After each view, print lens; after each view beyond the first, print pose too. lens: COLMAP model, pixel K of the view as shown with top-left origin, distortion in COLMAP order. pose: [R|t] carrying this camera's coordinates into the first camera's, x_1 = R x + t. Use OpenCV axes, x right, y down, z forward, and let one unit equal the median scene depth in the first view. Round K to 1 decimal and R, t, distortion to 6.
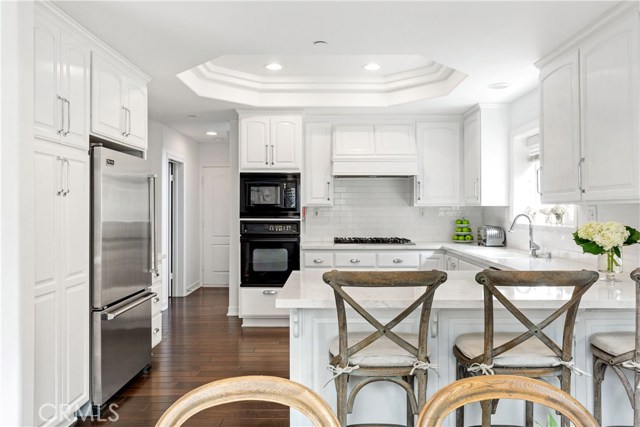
lens RADIAL K [[489.4, 0, 317.4], [0, 489.4, 207.0], [0, 0, 1]] dist [0.010640, 0.001491]
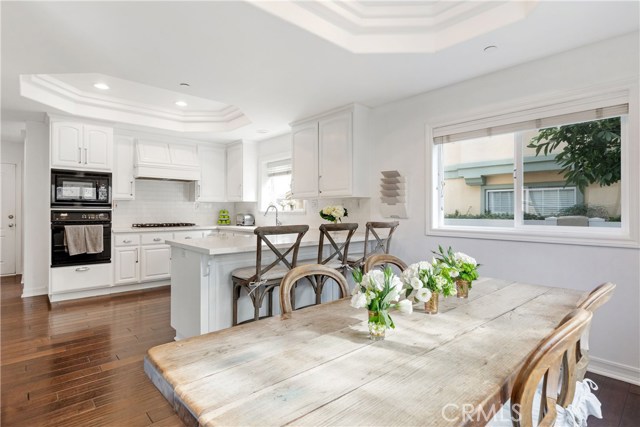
lens RADIAL K [[339.8, 0, 321.5], [0, 339.8, 209.5], [0, 0, 1]] dist [0.006182, -0.001610]
pose [[0.735531, 0.004617, 0.677475, -0.233726], [-0.004796, 0.999987, -0.001608, 0.024636], [-0.677474, -0.002066, 0.735544, -0.023118]]
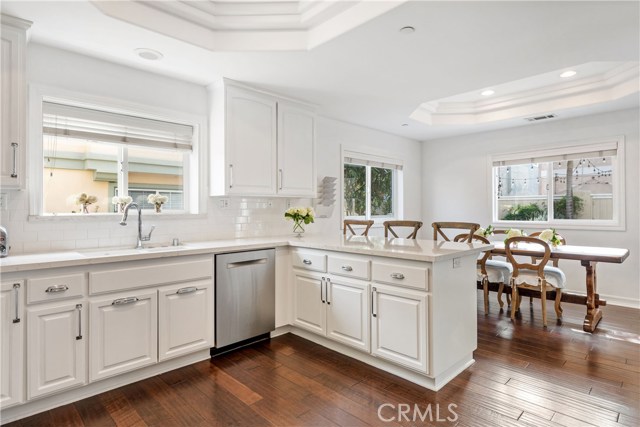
lens RADIAL K [[339.6, 0, 319.2], [0, 339.6, 208.0], [0, 0, 1]] dist [0.003318, 0.002596]
pose [[-0.711514, 0.006178, 0.702645, -0.213367], [0.003685, 0.999980, -0.005060, 0.023926], [-0.702662, -0.001011, -0.711523, 0.983470]]
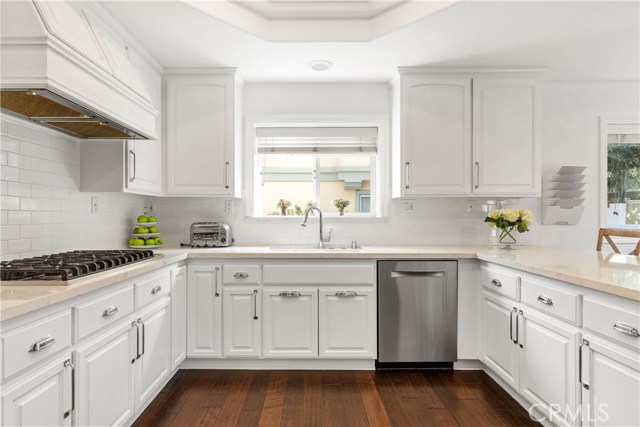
lens RADIAL K [[339.8, 0, 318.1], [0, 339.8, 216.5], [0, 0, 1]] dist [0.006182, -0.001610]
pose [[-0.028473, -0.001702, 0.999593, -0.214887], [-0.000729, 0.999998, 0.001682, 0.028349], [-0.999594, -0.000680, -0.028474, 0.826464]]
